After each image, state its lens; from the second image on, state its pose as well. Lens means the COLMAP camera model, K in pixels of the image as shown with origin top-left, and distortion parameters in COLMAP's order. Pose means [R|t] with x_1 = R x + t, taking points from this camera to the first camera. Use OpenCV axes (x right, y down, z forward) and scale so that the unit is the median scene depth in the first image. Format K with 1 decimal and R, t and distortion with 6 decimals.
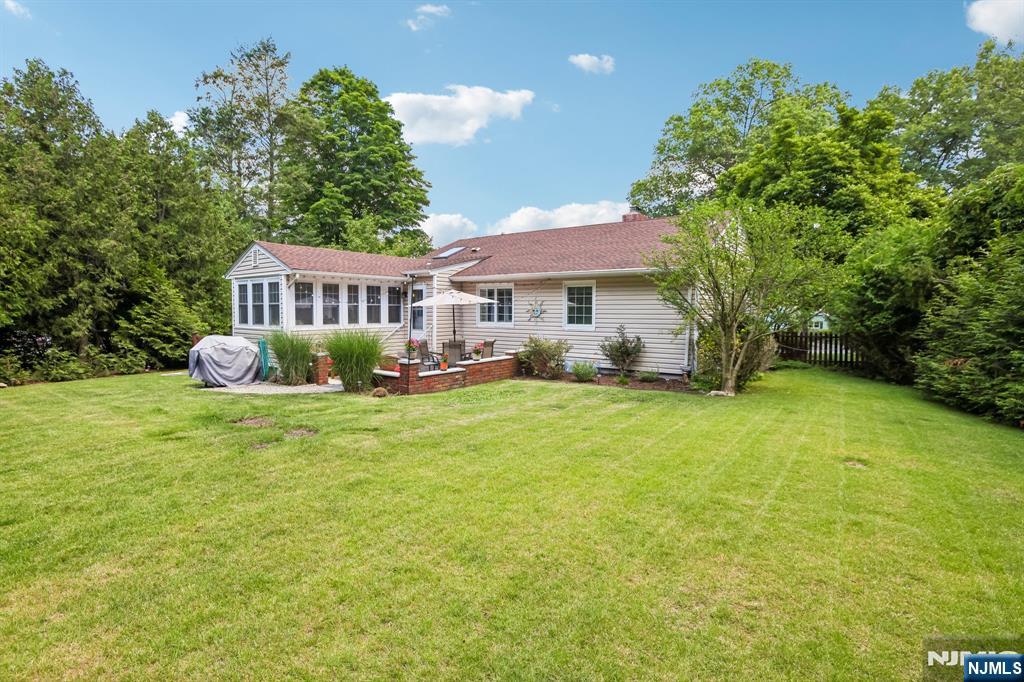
lens RADIAL K [[468.3, 0, 513.1], [0, 468.3, 333.6], [0, 0, 1]] dist [-0.035592, 0.005906]
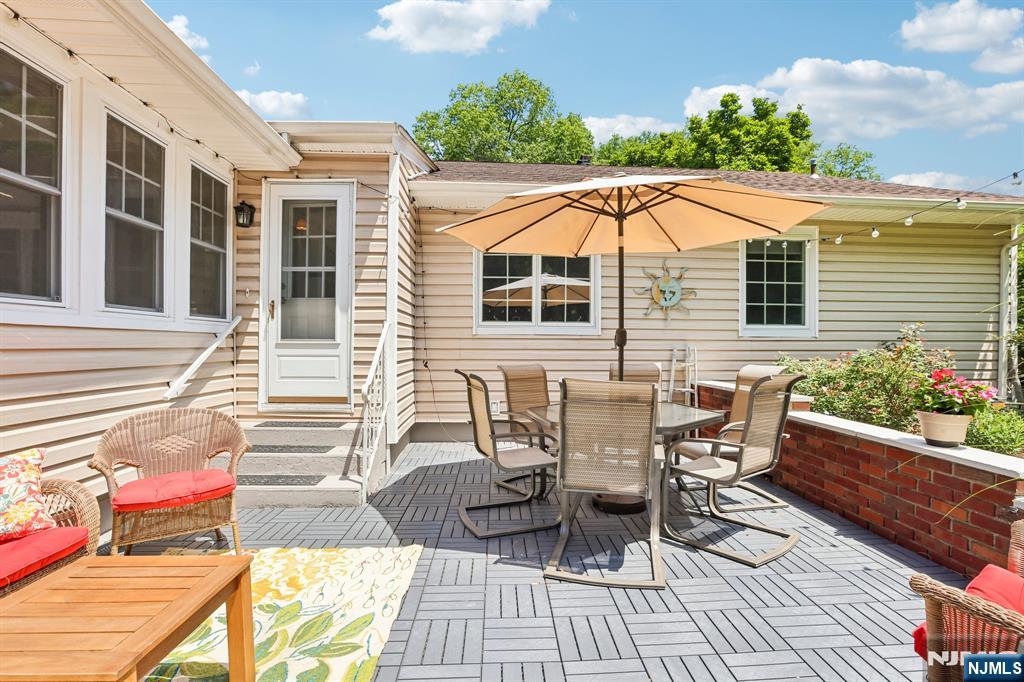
lens RADIAL K [[468.3, 0, 523.0], [0, 468.3, 346.6], [0, 0, 1]] dist [-0.035592, 0.005906]
pose [[0.783837, -0.003681, 0.620956, -0.298834], [0.029244, 0.999092, -0.030992, 0.006991], [-0.620277, 0.042452, 0.783233, 0.757473]]
